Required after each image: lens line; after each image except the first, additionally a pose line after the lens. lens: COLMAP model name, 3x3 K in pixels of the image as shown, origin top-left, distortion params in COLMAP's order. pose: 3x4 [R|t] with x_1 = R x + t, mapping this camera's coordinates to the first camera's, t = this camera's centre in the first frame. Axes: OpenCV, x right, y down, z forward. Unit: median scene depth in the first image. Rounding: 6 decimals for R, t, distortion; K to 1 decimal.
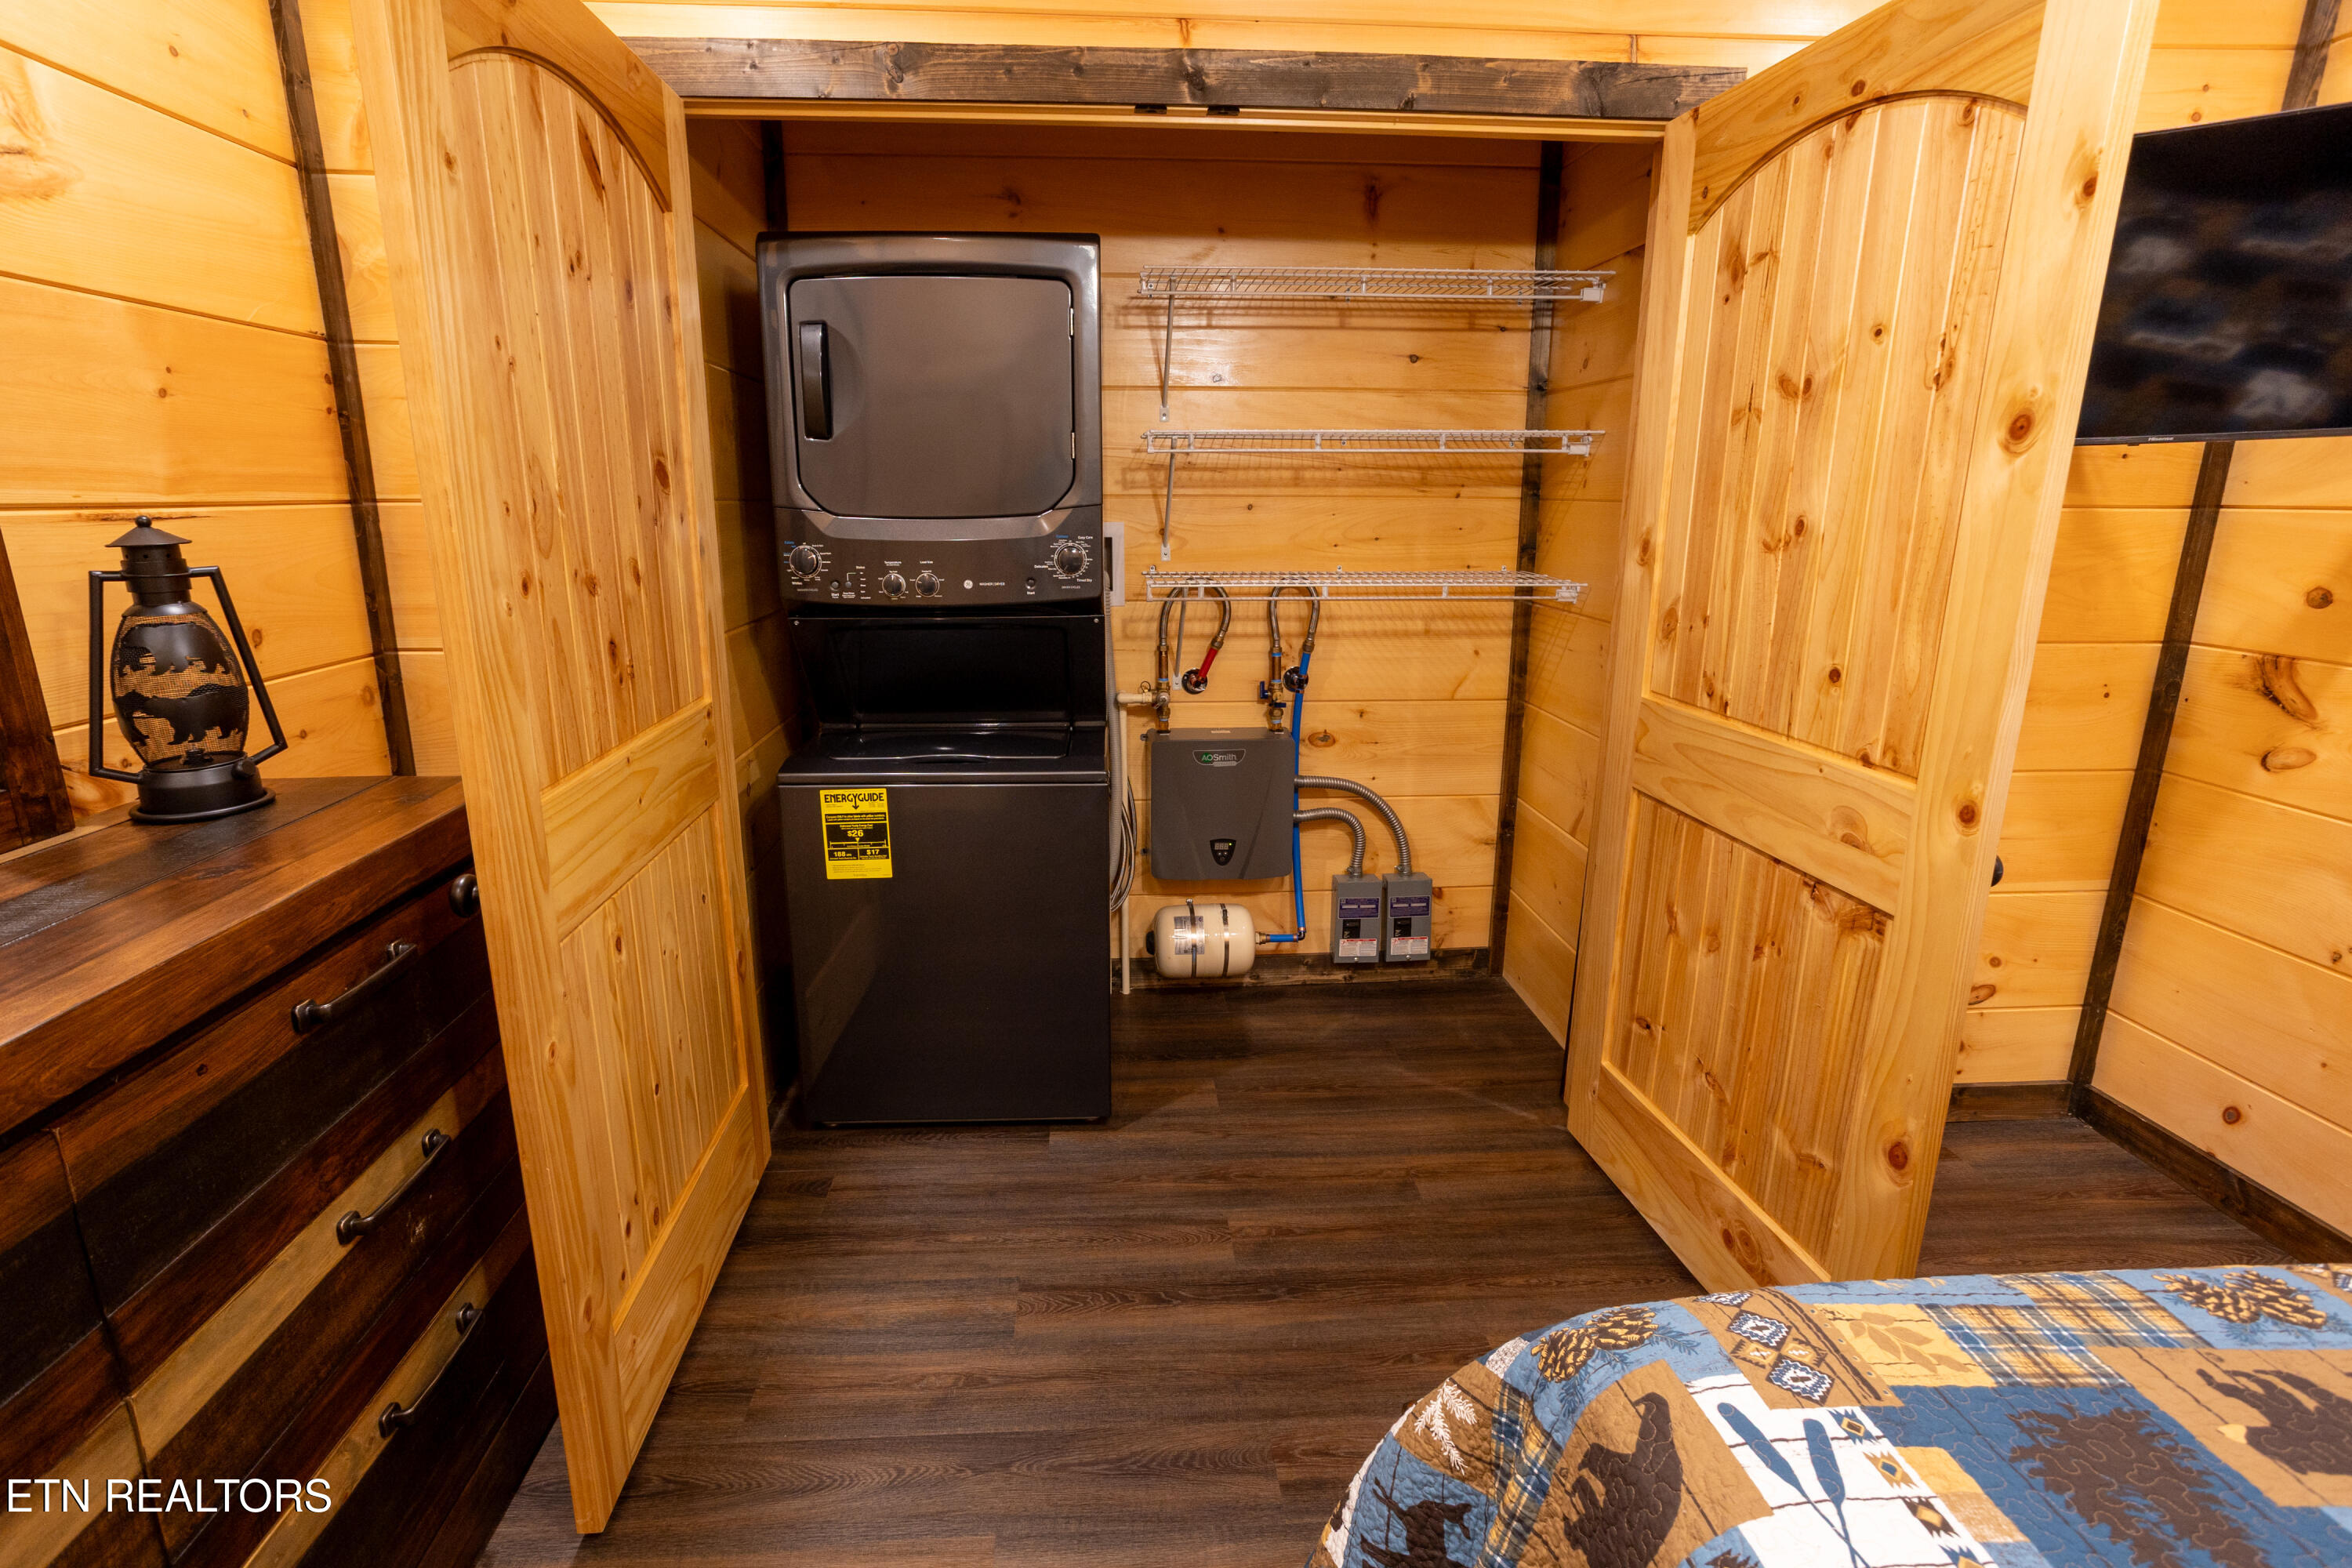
lens RADIAL K [[1143.1, 0, 1171.3], [0, 1143.1, 768.0], [0, 0, 1]] dist [-0.033173, 0.024041]
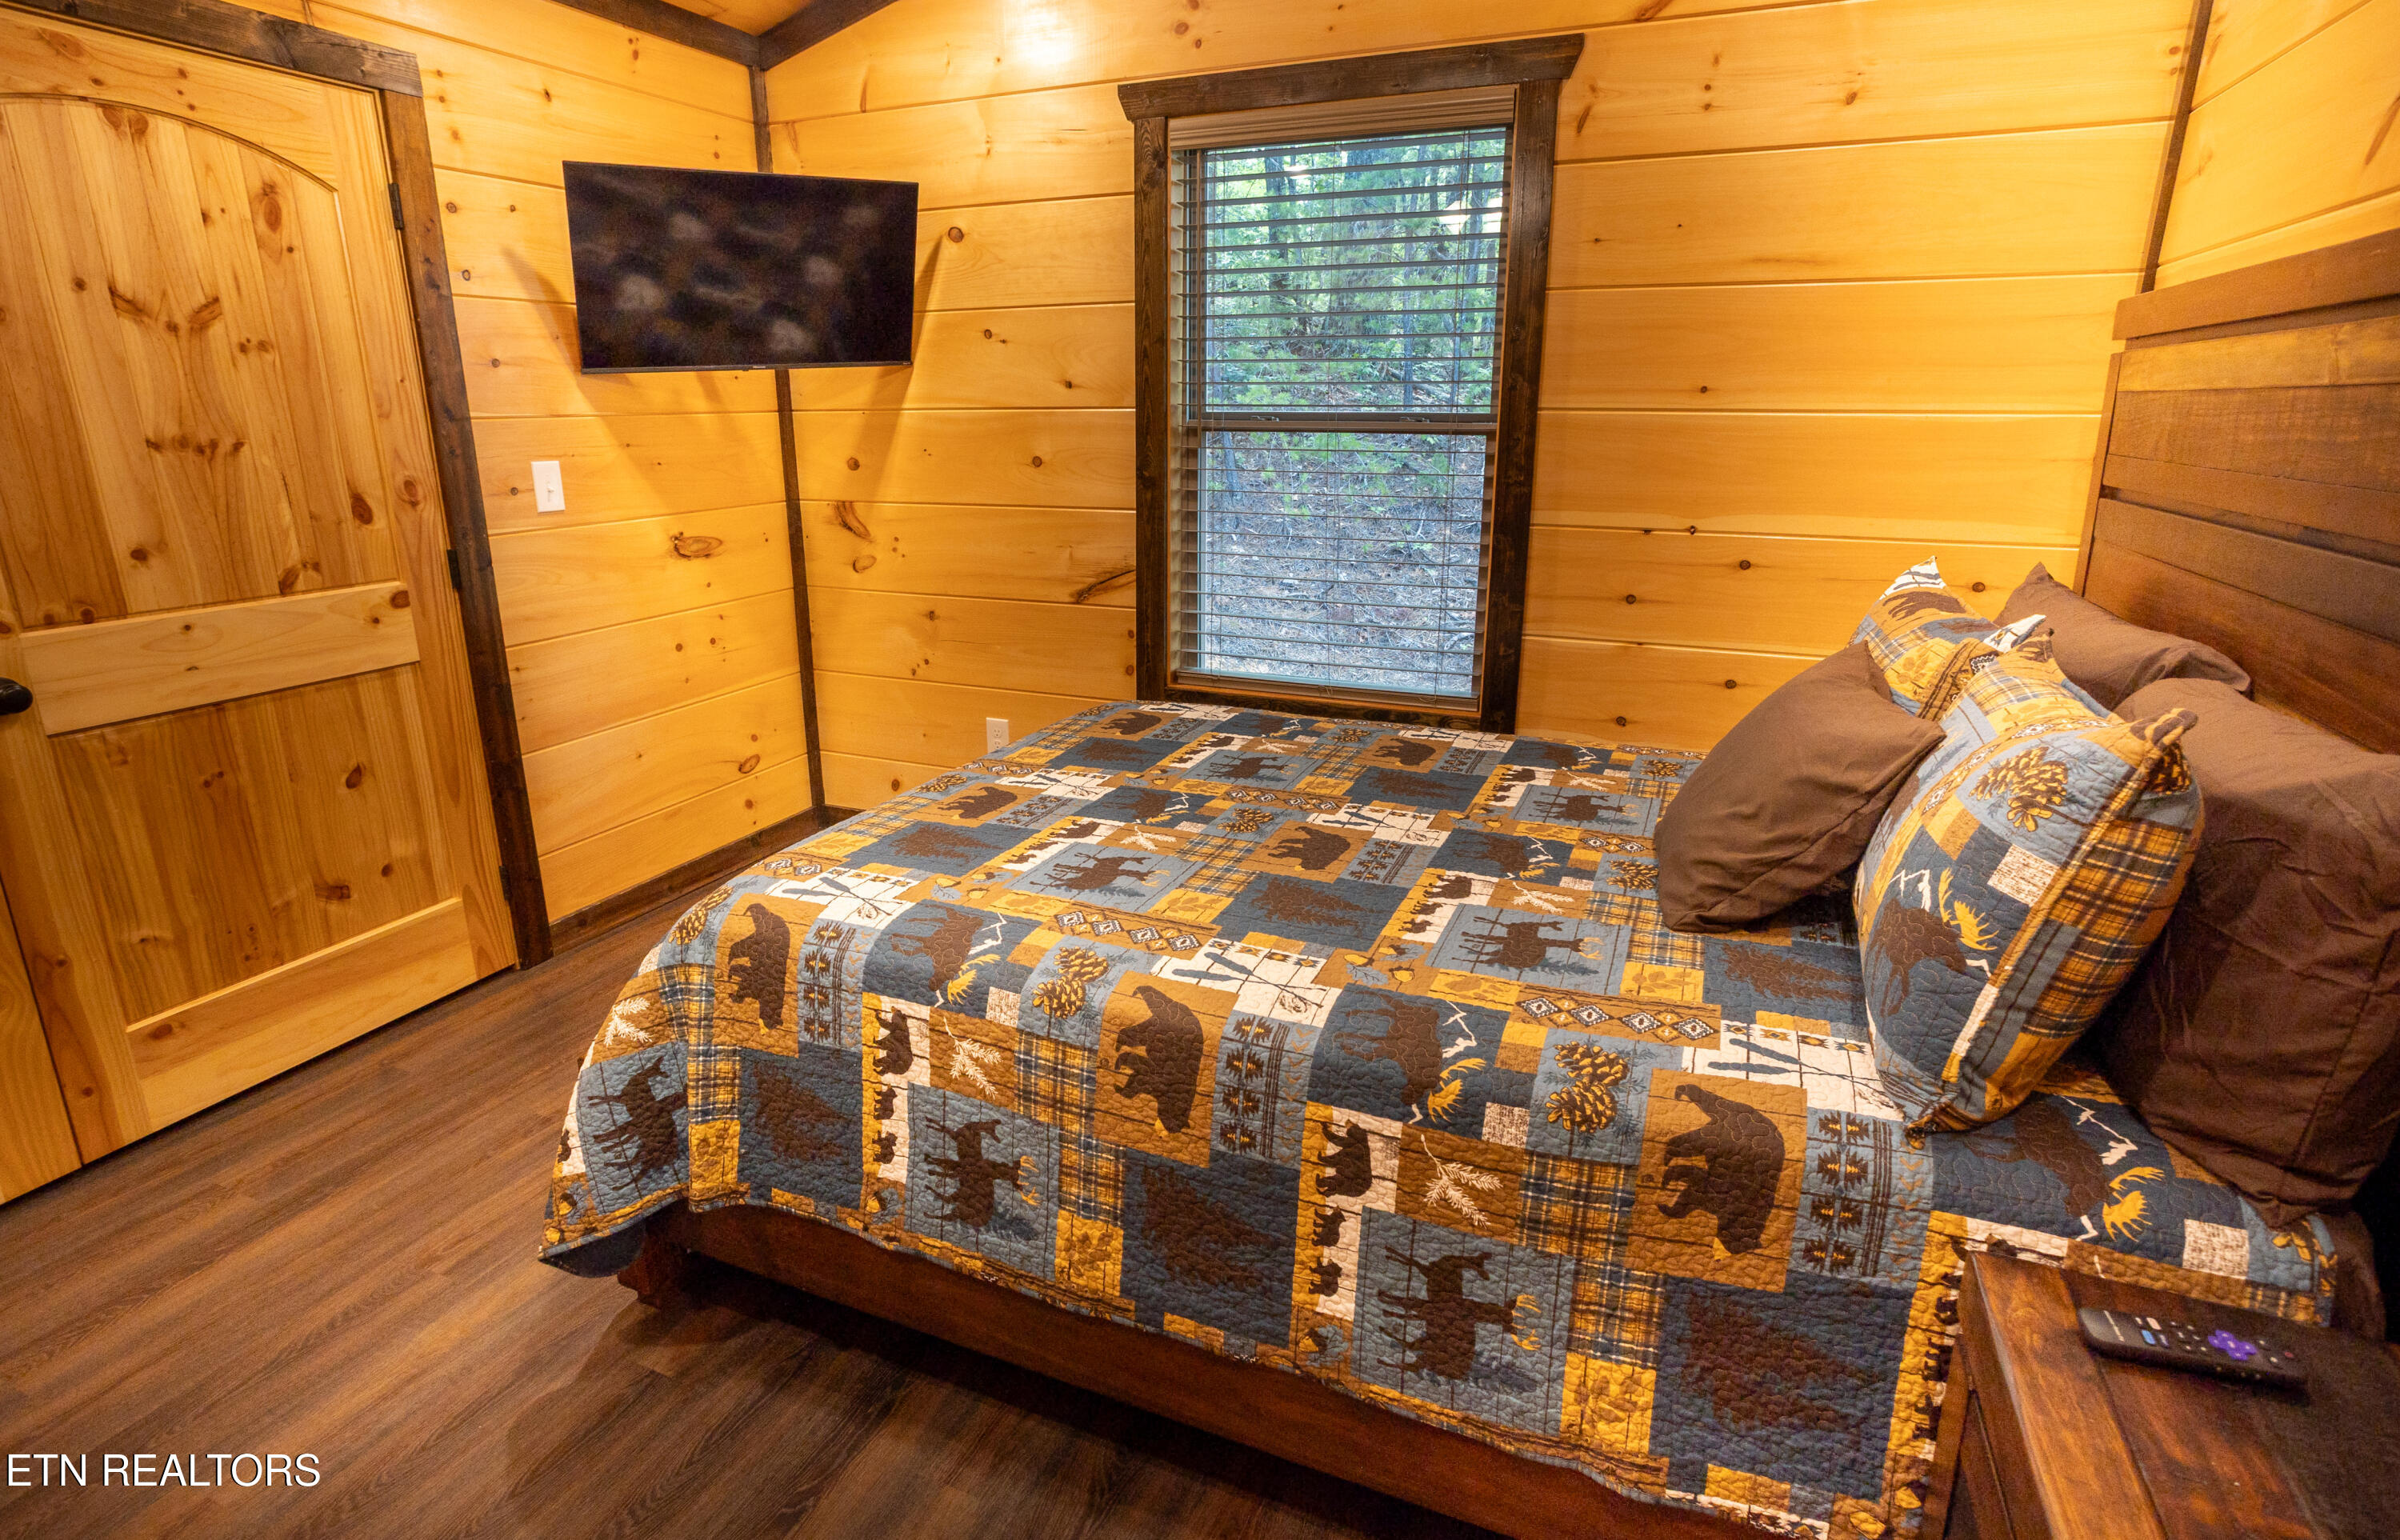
lens RADIAL K [[1235.4, 0, 1187.4], [0, 1235.4, 765.6], [0, 0, 1]] dist [-0.023174, 0.004387]
pose [[0.466158, -0.256336, 0.846752, -0.401401], [0.218782, 0.960778, 0.170410, 0.073794], [-0.857223, 0.105816, 0.503956, -0.286430]]
